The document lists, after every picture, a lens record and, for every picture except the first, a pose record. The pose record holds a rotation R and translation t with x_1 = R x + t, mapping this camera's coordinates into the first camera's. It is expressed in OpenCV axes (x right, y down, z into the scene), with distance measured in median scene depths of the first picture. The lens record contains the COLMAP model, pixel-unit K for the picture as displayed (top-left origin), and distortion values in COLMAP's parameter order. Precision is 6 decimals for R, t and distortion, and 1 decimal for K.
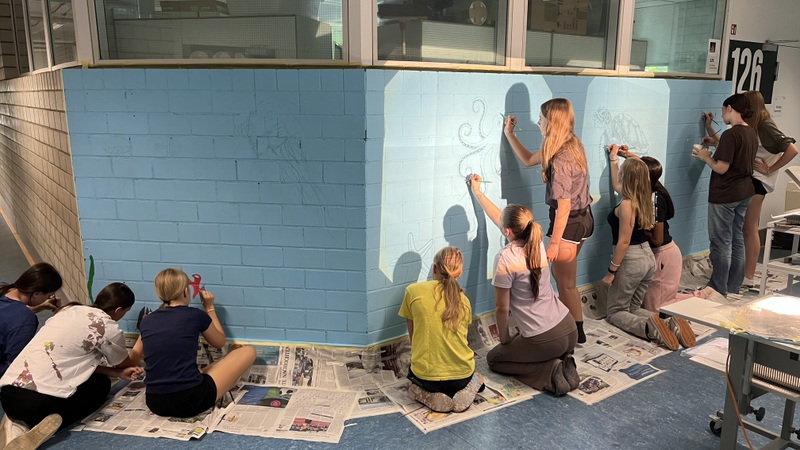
lens RADIAL K [[605.5, 0, 401.1], [0, 605.5, 226.9], [0, 0, 1]] dist [-0.003184, -0.009991]
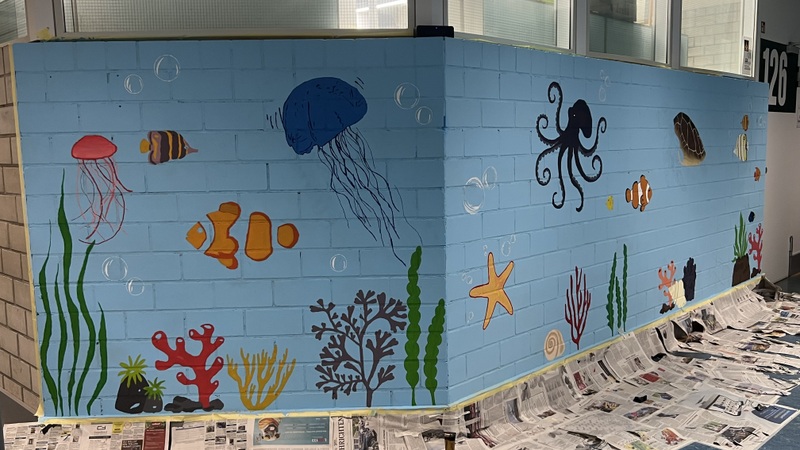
lens RADIAL K [[714.4, 0, 401.4], [0, 714.4, 225.5], [0, 0, 1]] dist [0.016220, -0.032012]
pose [[0.987687, -0.041482, 0.150840, -0.234483], [0.056945, 0.993389, -0.099682, 0.060095], [-0.145708, 0.107044, 0.983520, 0.119765]]
